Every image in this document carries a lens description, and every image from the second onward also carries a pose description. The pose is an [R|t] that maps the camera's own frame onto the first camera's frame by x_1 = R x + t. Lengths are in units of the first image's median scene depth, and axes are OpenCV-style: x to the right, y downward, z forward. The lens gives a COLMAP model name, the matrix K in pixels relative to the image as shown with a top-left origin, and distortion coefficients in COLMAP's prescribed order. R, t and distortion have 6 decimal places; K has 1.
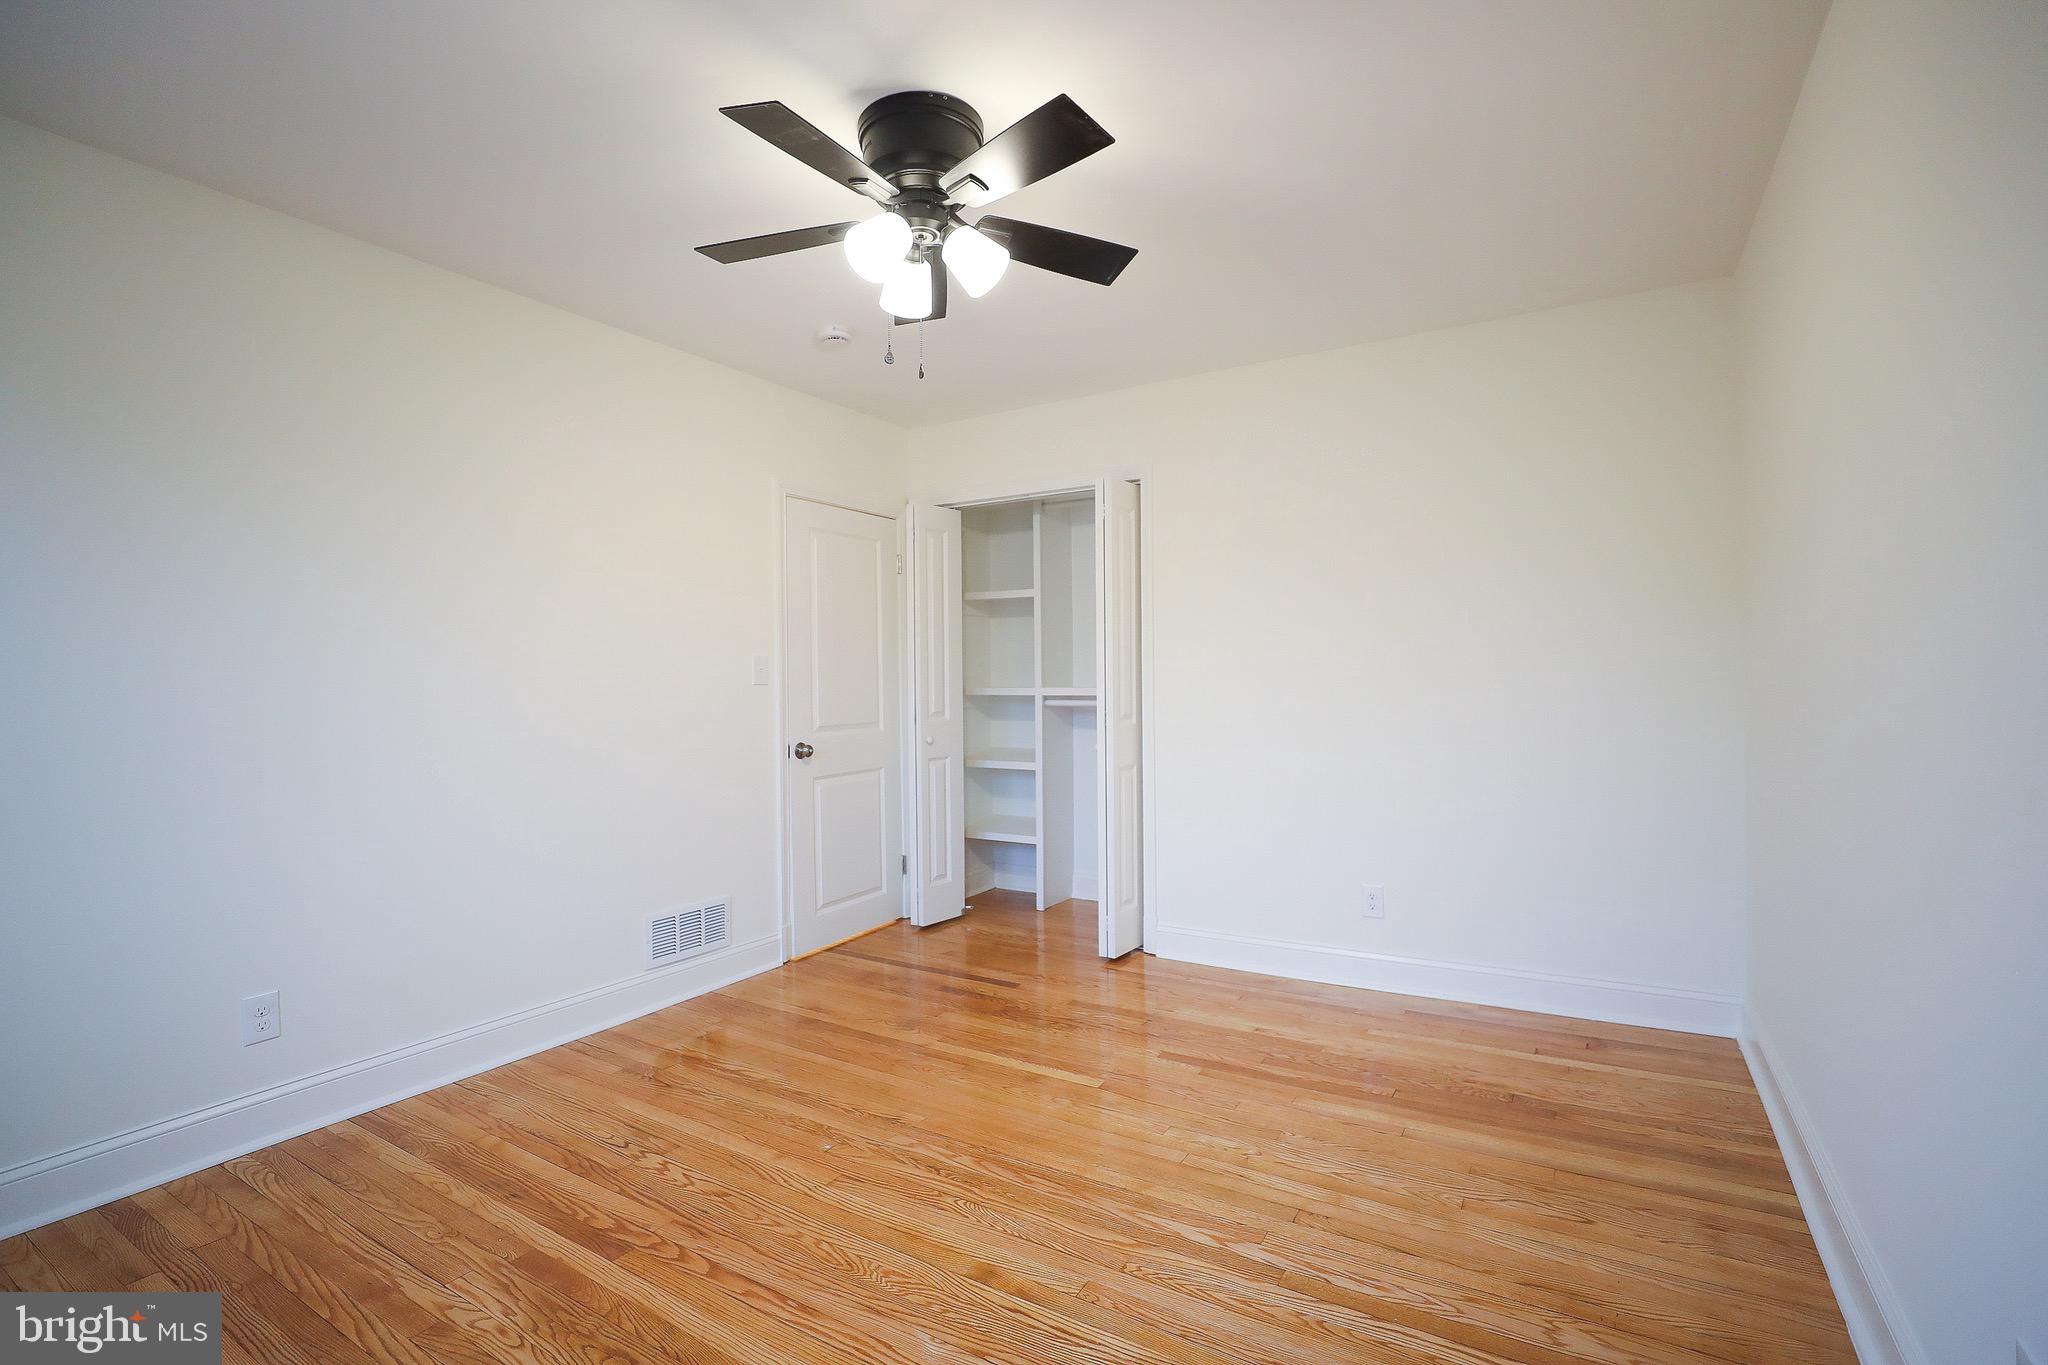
lens RADIAL K [[934.8, 0, 1013.6], [0, 934.8, 678.2], [0, 0, 1]] dist [-0.033281, 0.005552]
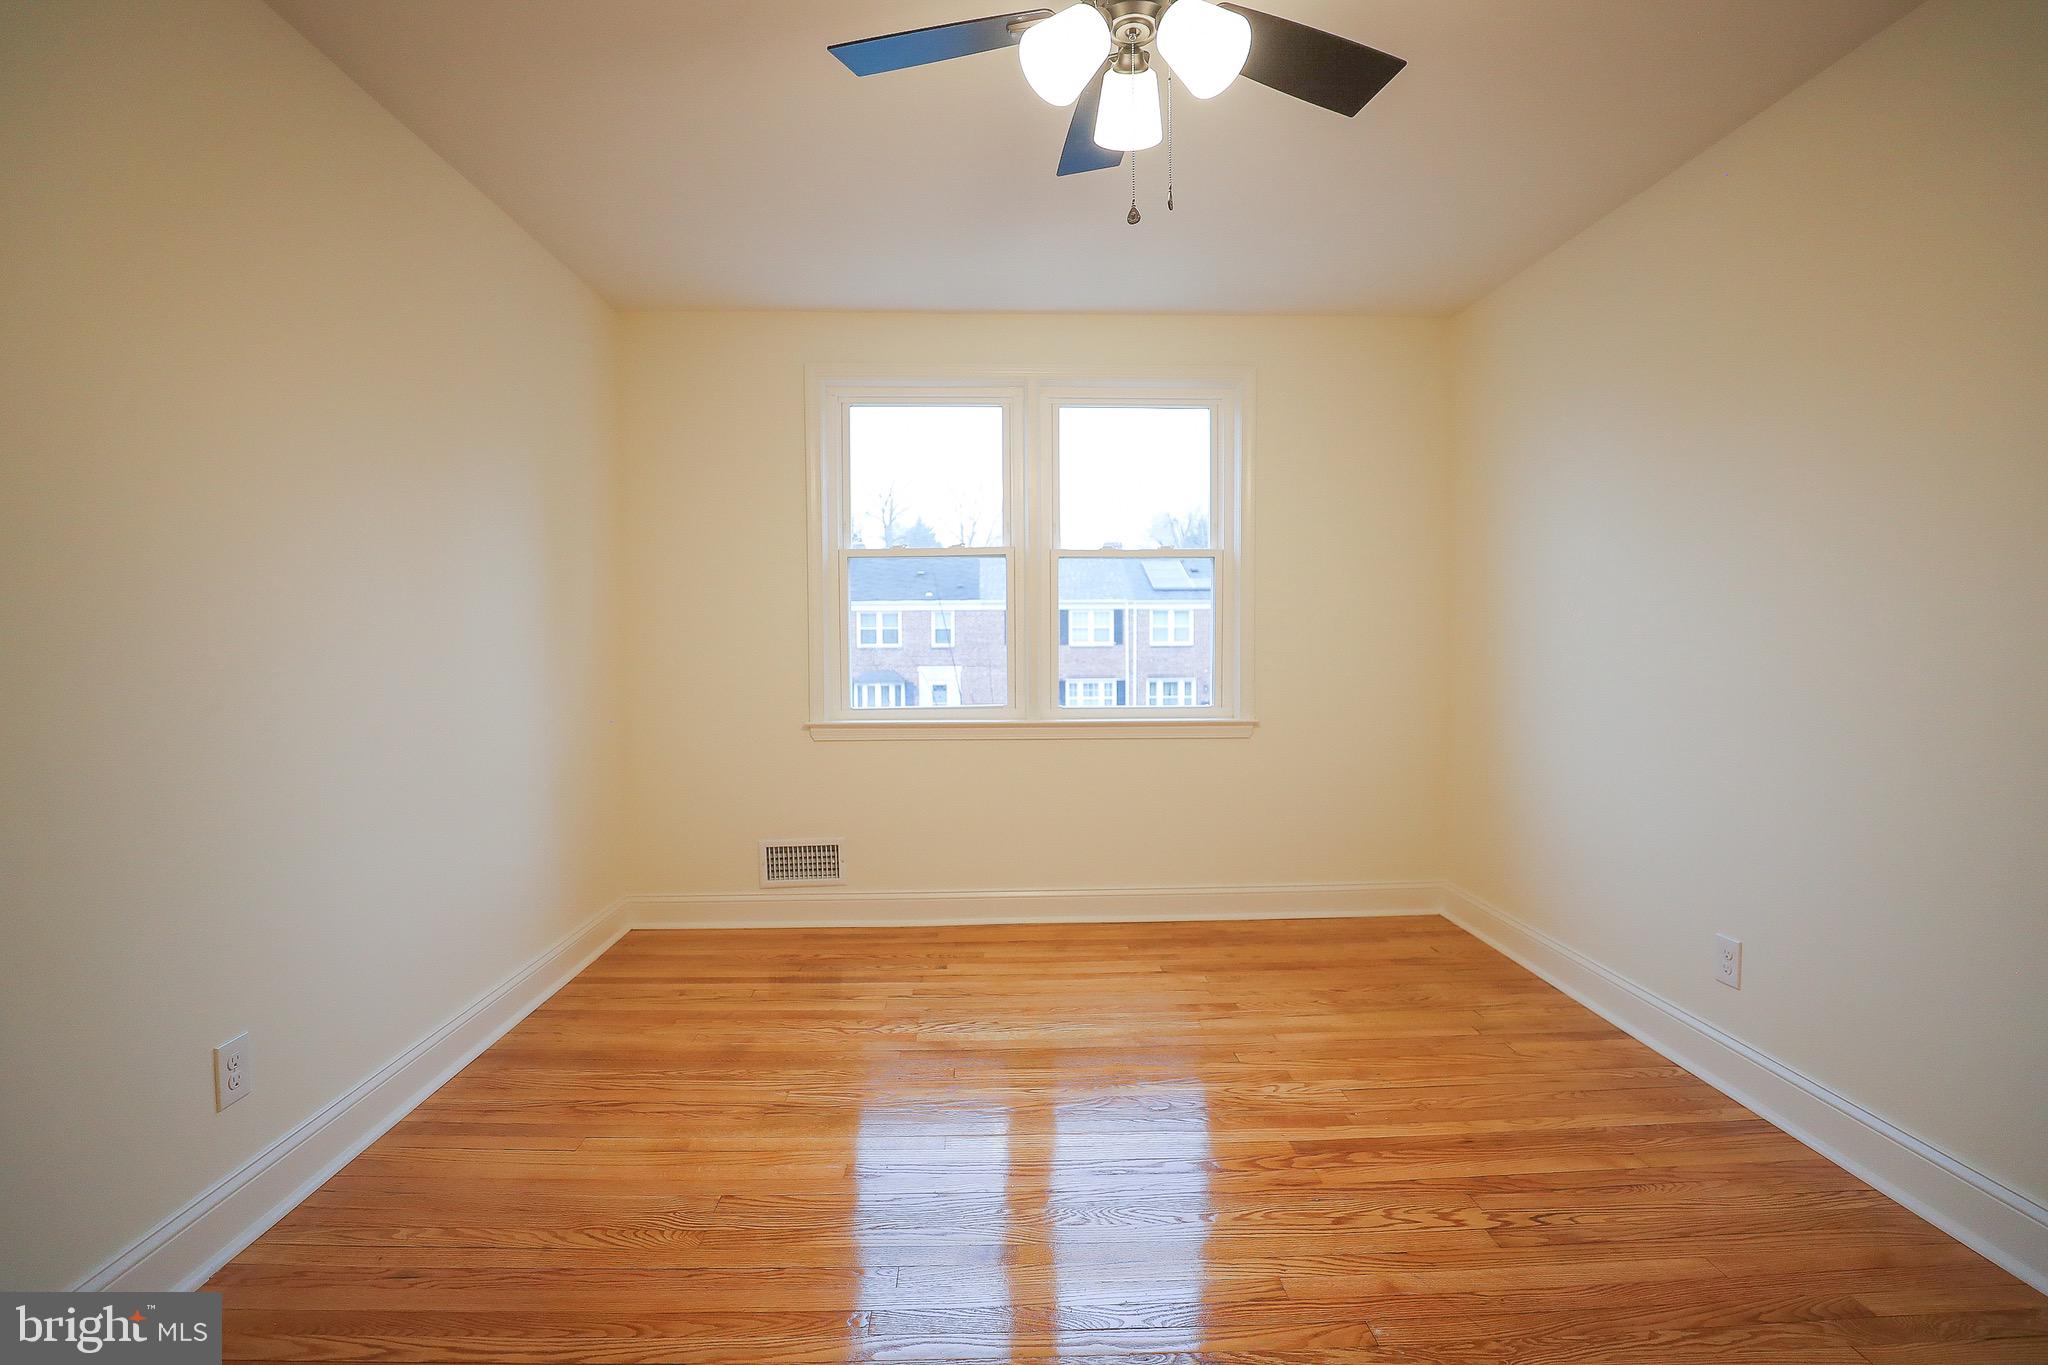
lens RADIAL K [[934.8, 0, 1020.9], [0, 934.8, 683.1], [0, 0, 1]] dist [-0.033281, 0.005552]
pose [[-0.830788, 0.045044, -0.554764, 0.293659], [0.019808, 0.998481, 0.051407, 0.004223], [0.556237, 0.031719, -0.830418, 1.155165]]
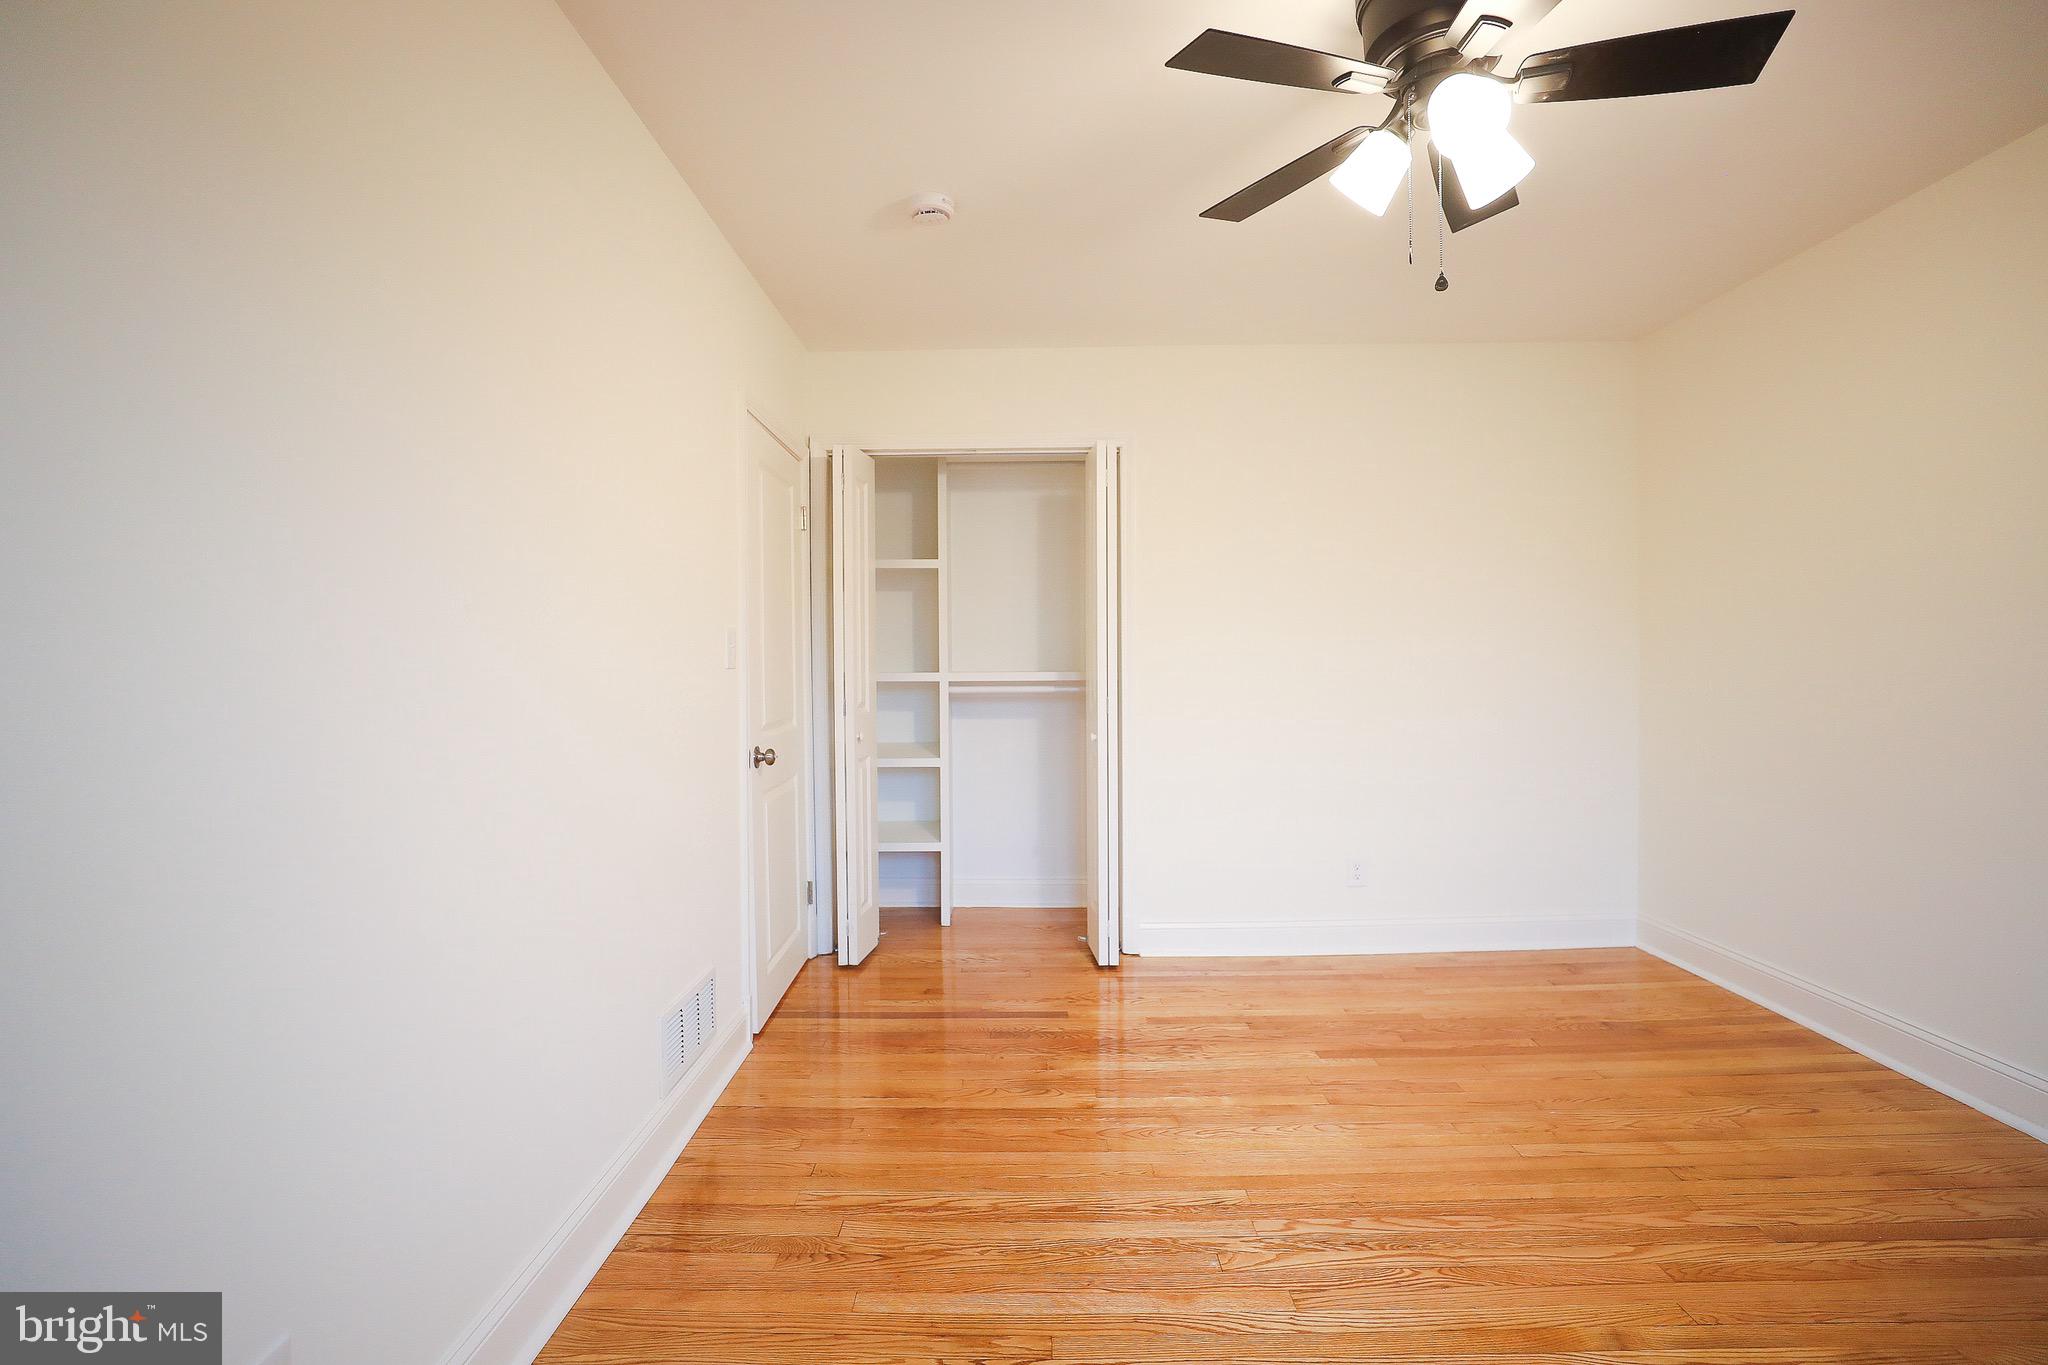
lens RADIAL K [[934.8, 0, 1024.9], [0, 934.8, 685.0], [0, 0, 1]] dist [-0.033281, 0.005552]
pose [[0.855027, -0.009951, 0.518487, -0.609734], [-0.002016, 0.999745, 0.022513, 0.003479], [-0.518579, -0.020294, 0.854789, 0.359522]]
